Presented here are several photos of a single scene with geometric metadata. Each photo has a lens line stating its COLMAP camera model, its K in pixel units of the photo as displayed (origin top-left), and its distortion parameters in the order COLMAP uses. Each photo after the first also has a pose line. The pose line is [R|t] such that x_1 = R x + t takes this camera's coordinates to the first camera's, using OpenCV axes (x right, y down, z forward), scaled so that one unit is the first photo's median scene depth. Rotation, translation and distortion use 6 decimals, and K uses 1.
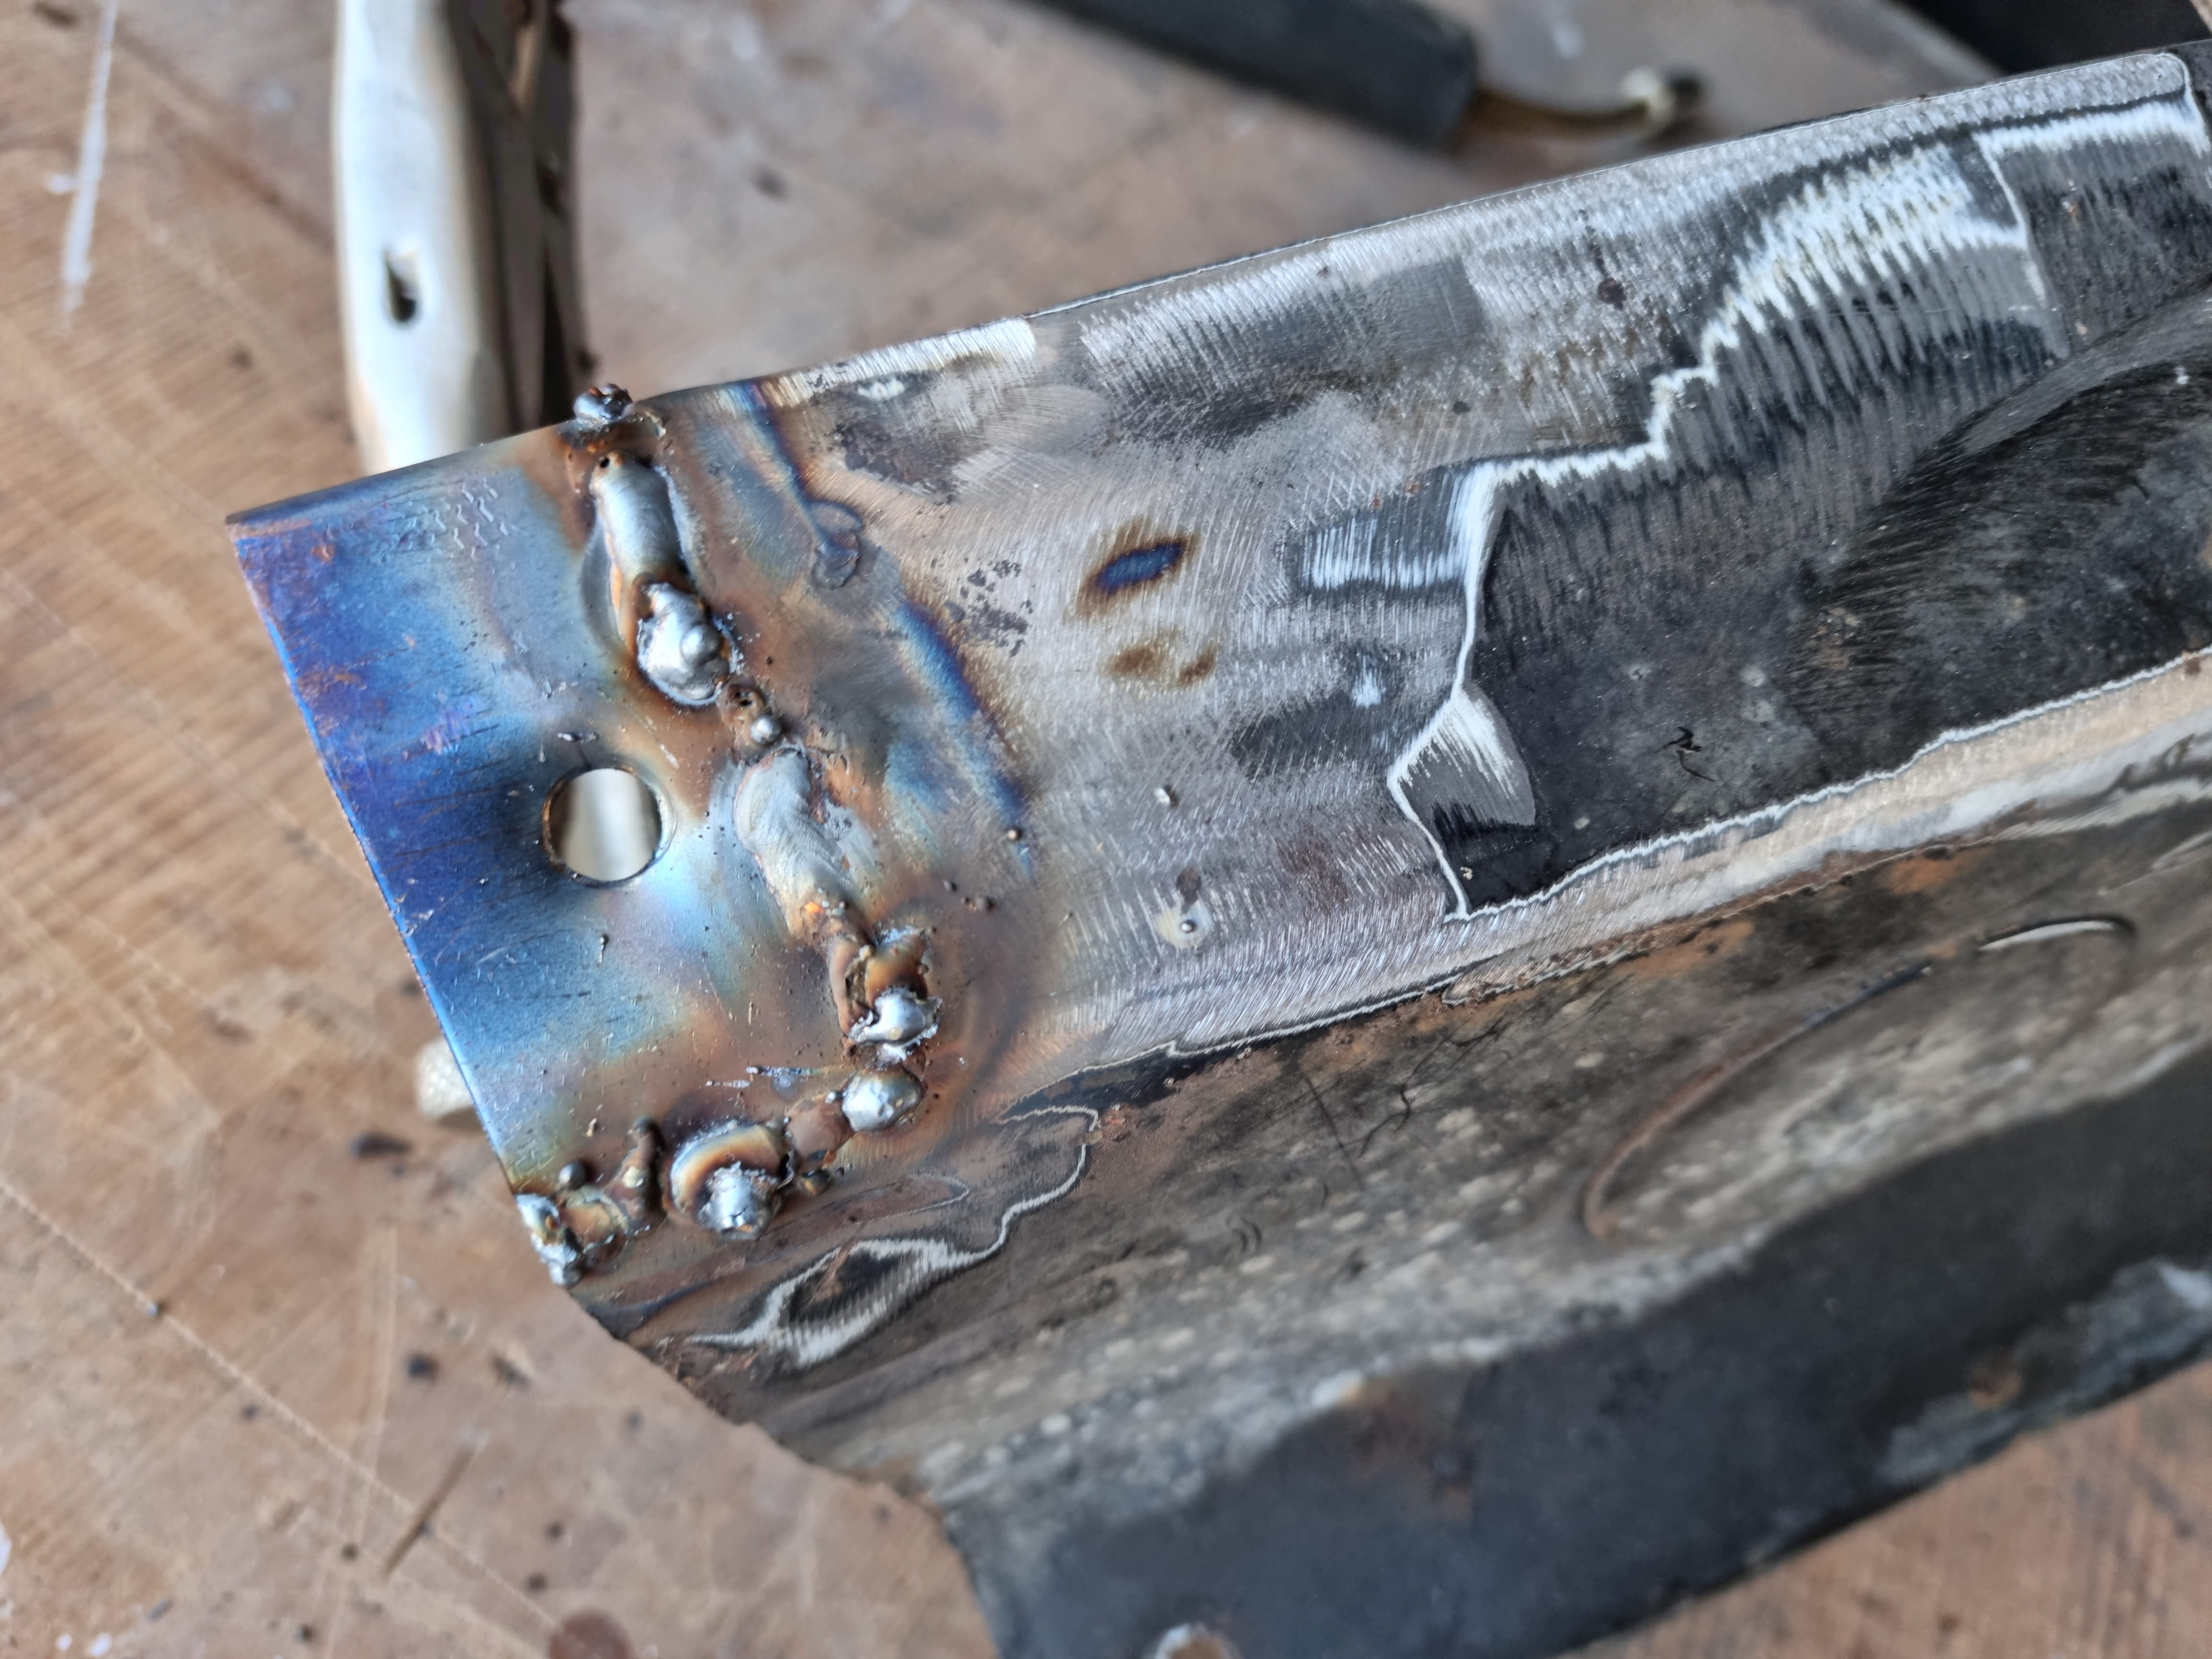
lens RADIAL K [[1817.5, 0, 1106.0], [0, 1817.5, 829.5], [0, 0, 1]] dist [0.011581, -0.007408]
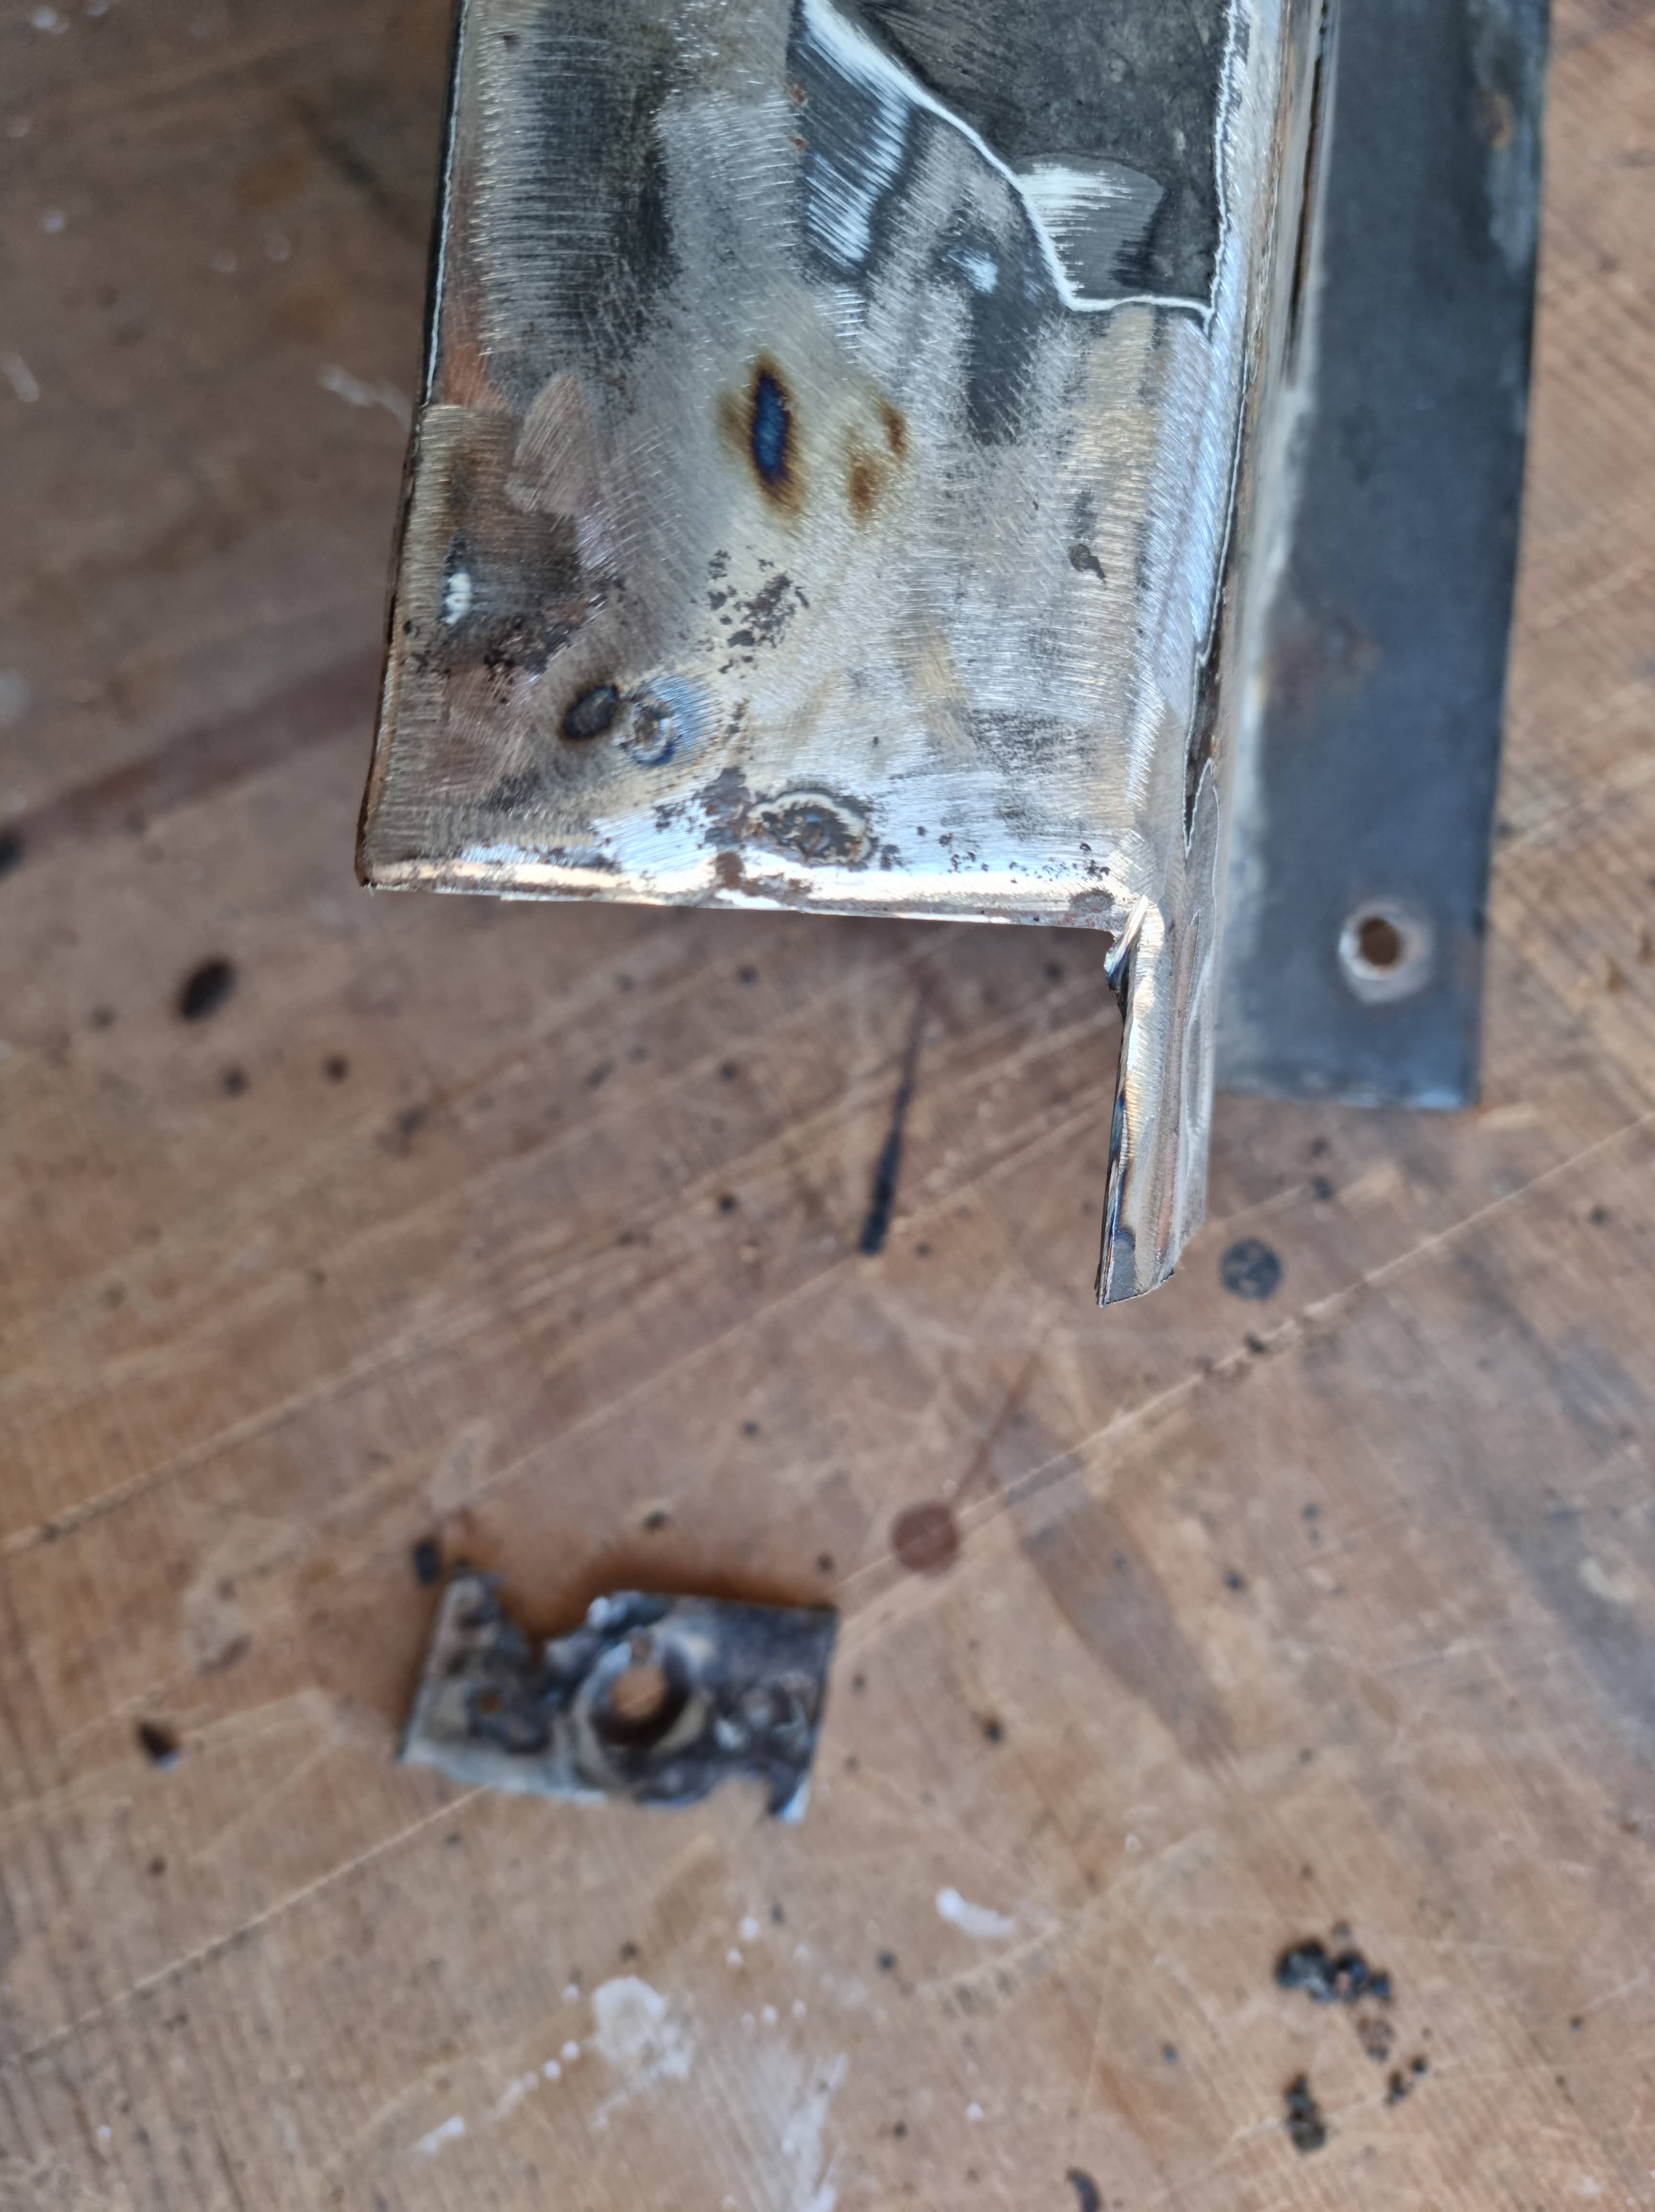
lens RADIAL K [[1815.6, 0, 786.6], [0, 1815.6, 1155.3], [0, 0, 1]] dist [0.012073, -0.038266]
pose [[0.437106, -0.896347, -0.074167, -0.212839], [0.843698, 0.380062, 0.379112, -0.314847], [-0.311628, -0.228286, 0.922374, 0.087663]]
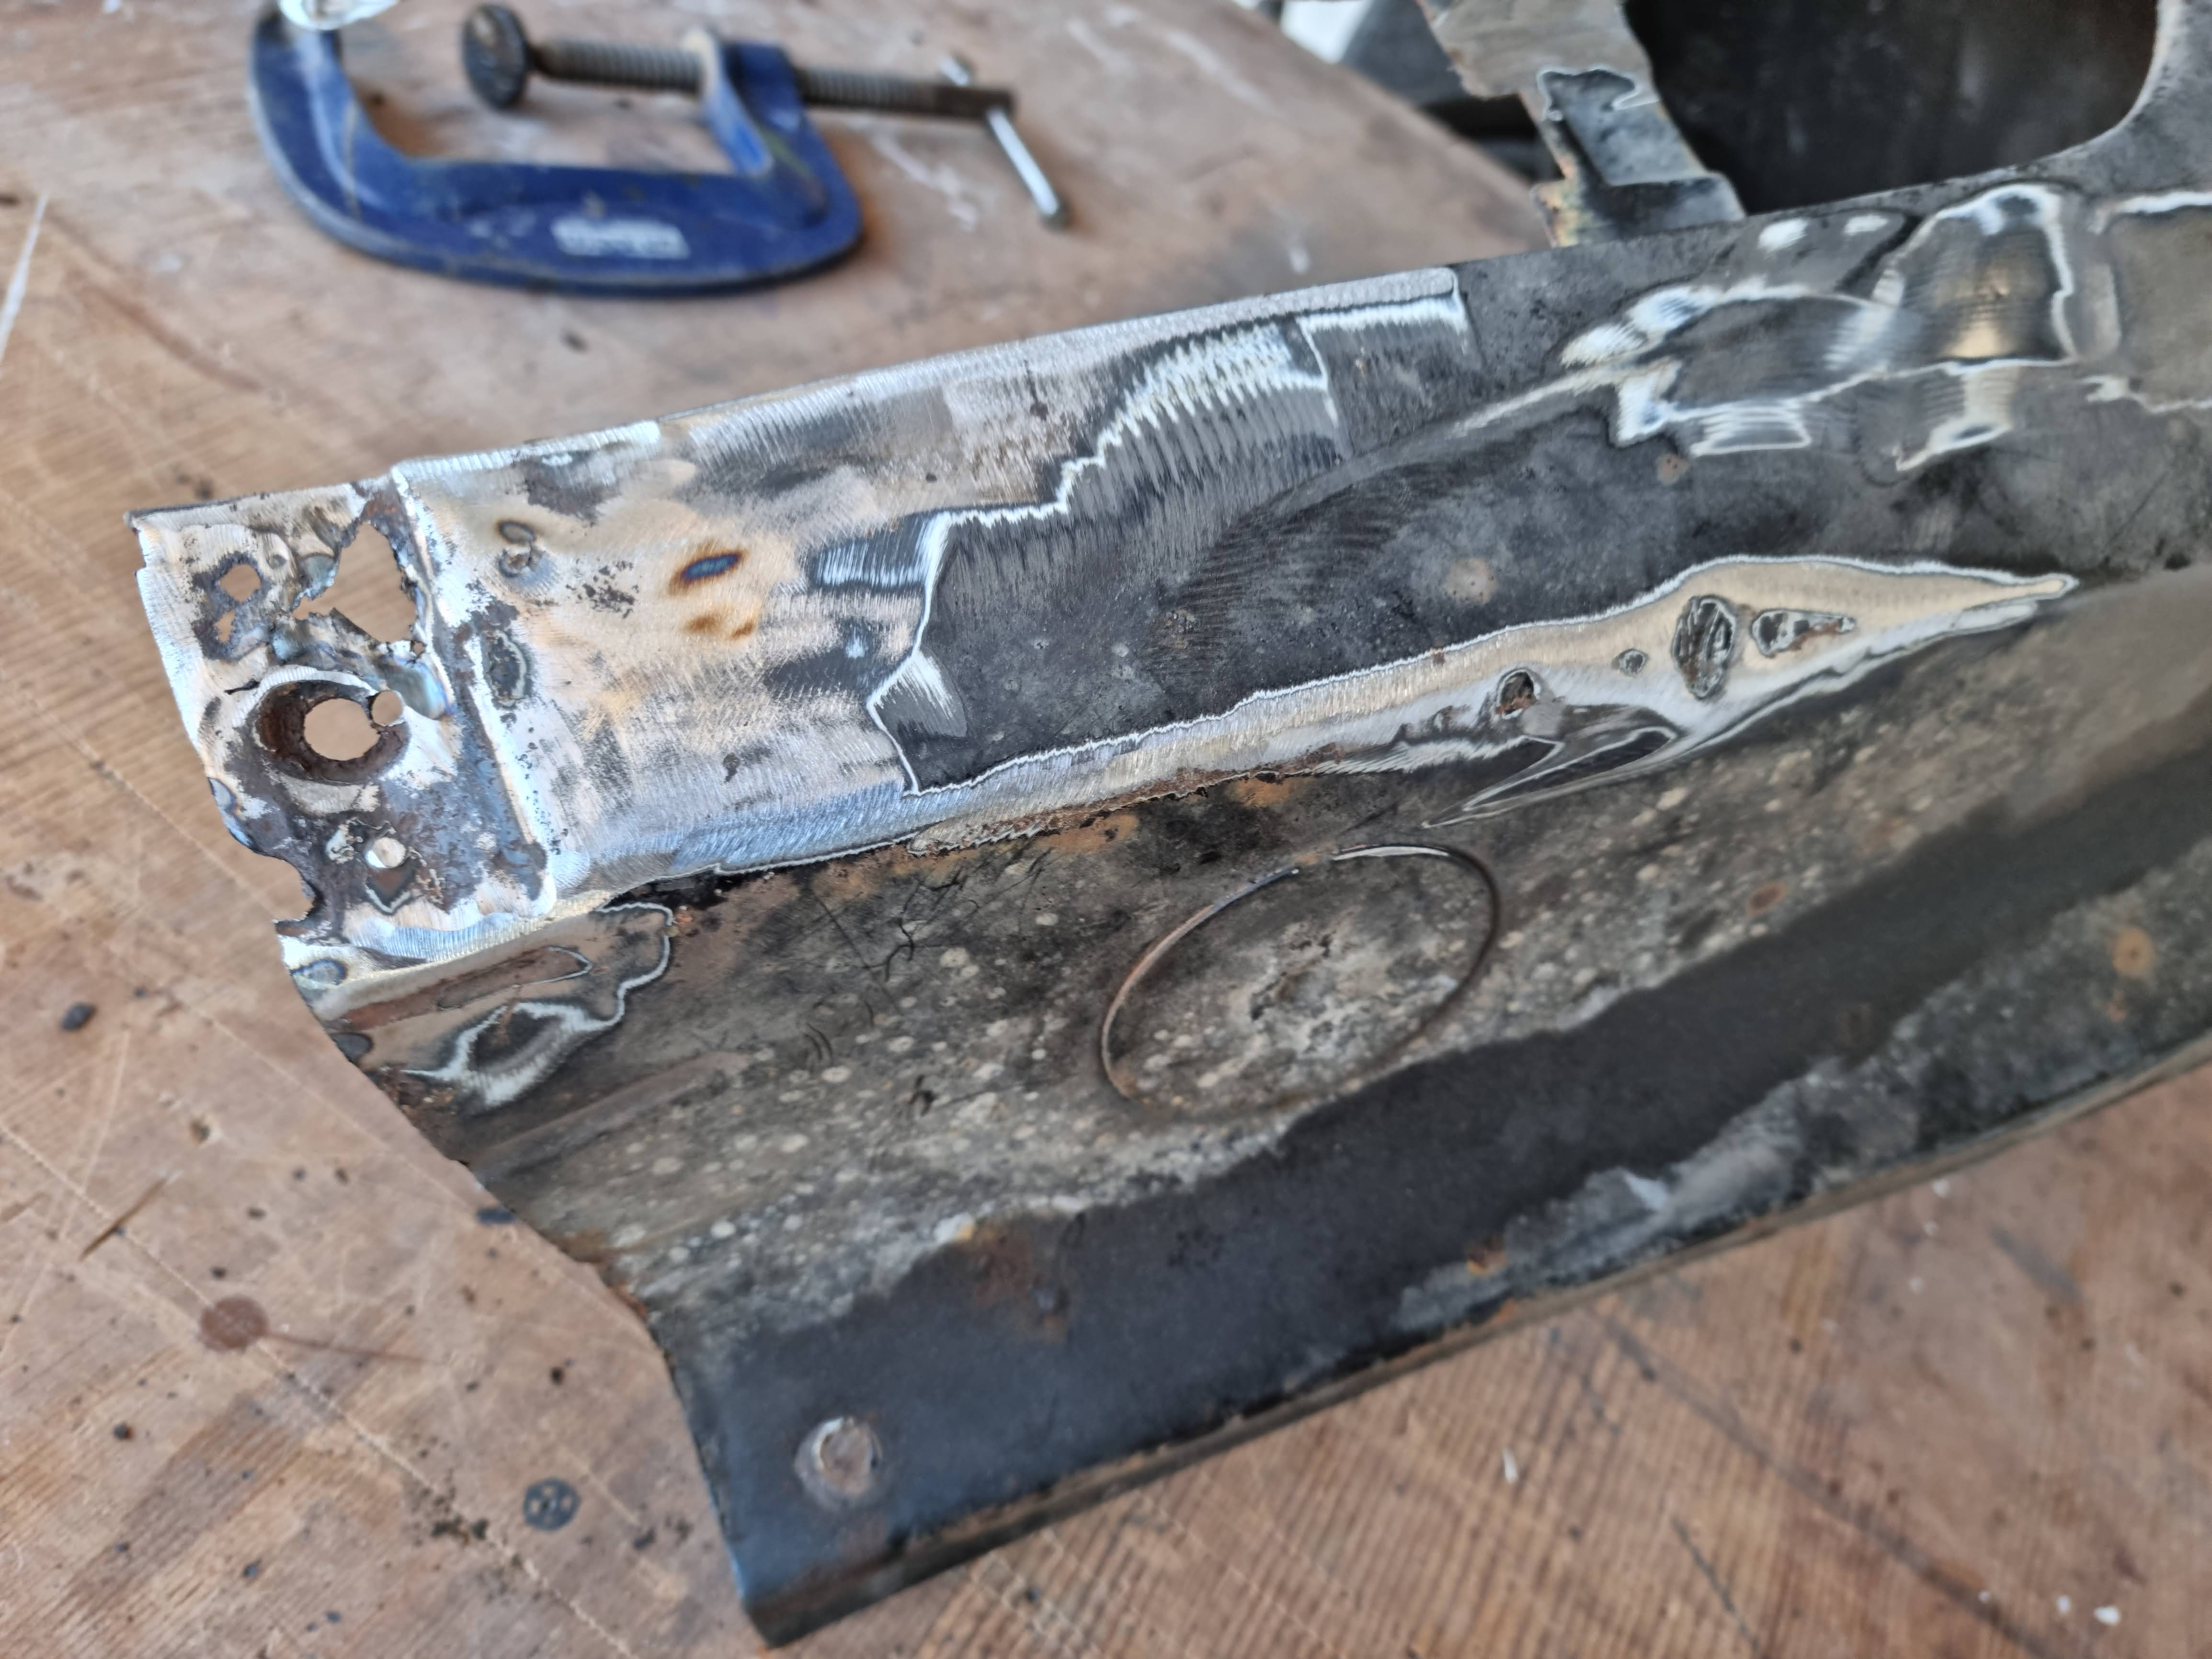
lens RADIAL K [[1817.5, 0, 1106.0], [0, 1817.5, 829.5], [0, 0, 1]] dist [0.011581, -0.007408]
pose [[0.999926, 0.011677, 0.003485, 0.335610], [-0.011229, 0.993998, -0.108818, 0.233811], [-0.004735, 0.108771, 0.994056, -0.517826]]
